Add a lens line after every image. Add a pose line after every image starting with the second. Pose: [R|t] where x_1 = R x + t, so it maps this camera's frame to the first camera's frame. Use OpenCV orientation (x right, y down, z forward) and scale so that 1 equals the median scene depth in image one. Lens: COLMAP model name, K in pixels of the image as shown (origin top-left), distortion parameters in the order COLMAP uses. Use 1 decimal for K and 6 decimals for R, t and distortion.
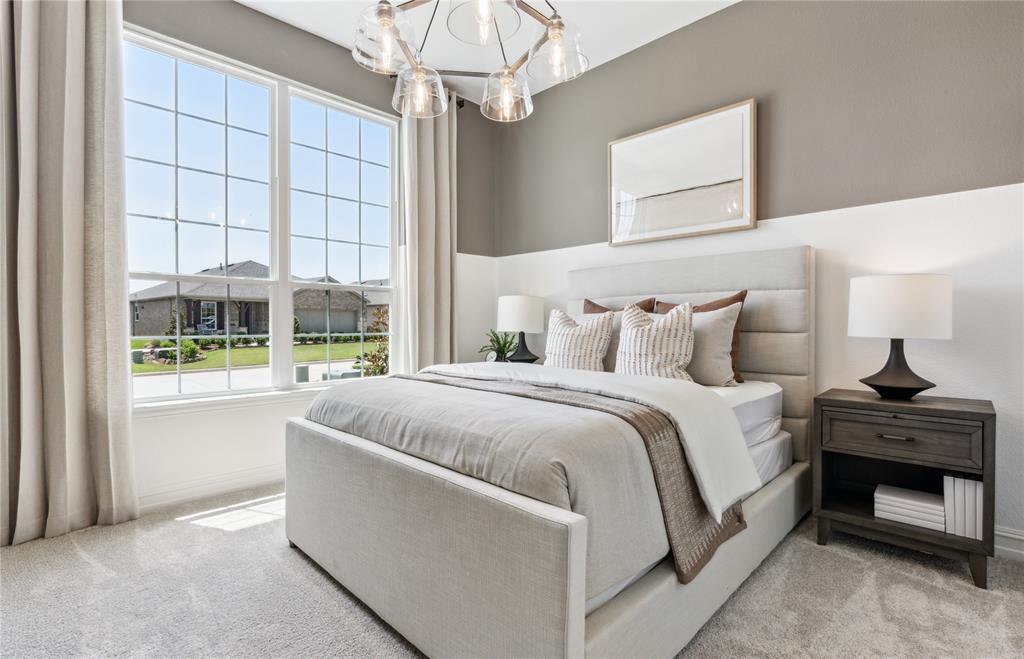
lens RADIAL K [[483.8, 0, 512.0], [0, 483.8, 329.5], [0, 0, 1]] dist [-0.011054, 0.004786]
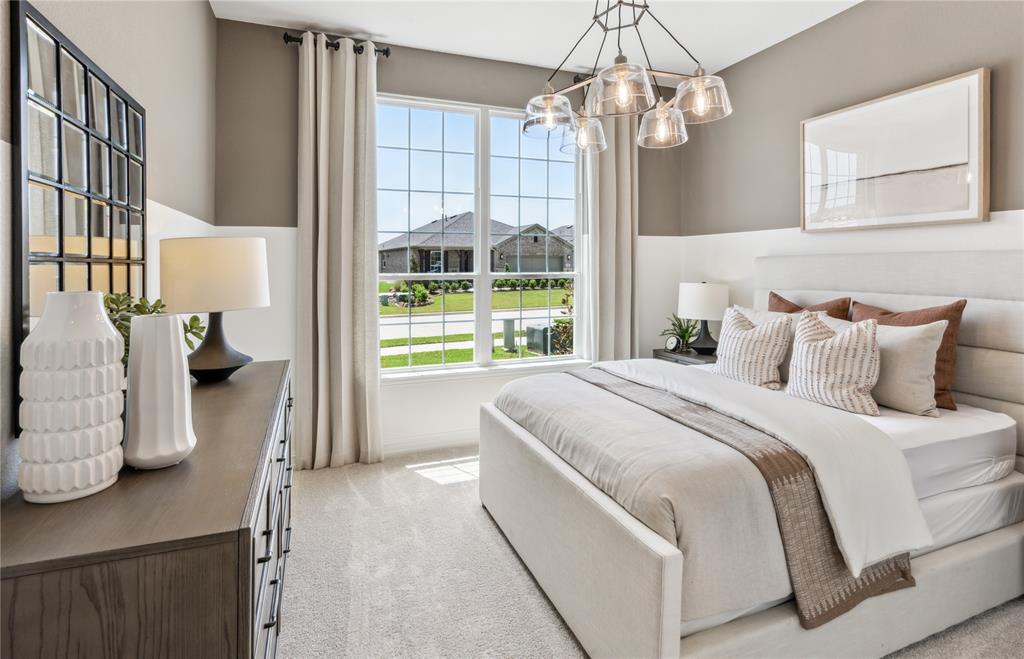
lens RADIAL K [[507.6, 0, 513.4], [0, 507.6, 265.1], [0, 0, 1]] dist [-0.005609, 0.000974]
pose [[0.916117, 0.001927, -0.400906, 0.128437], [-0.005499, 0.999955, -0.007760, -0.152657], [0.400873, 0.009313, 0.916086, -0.164259]]
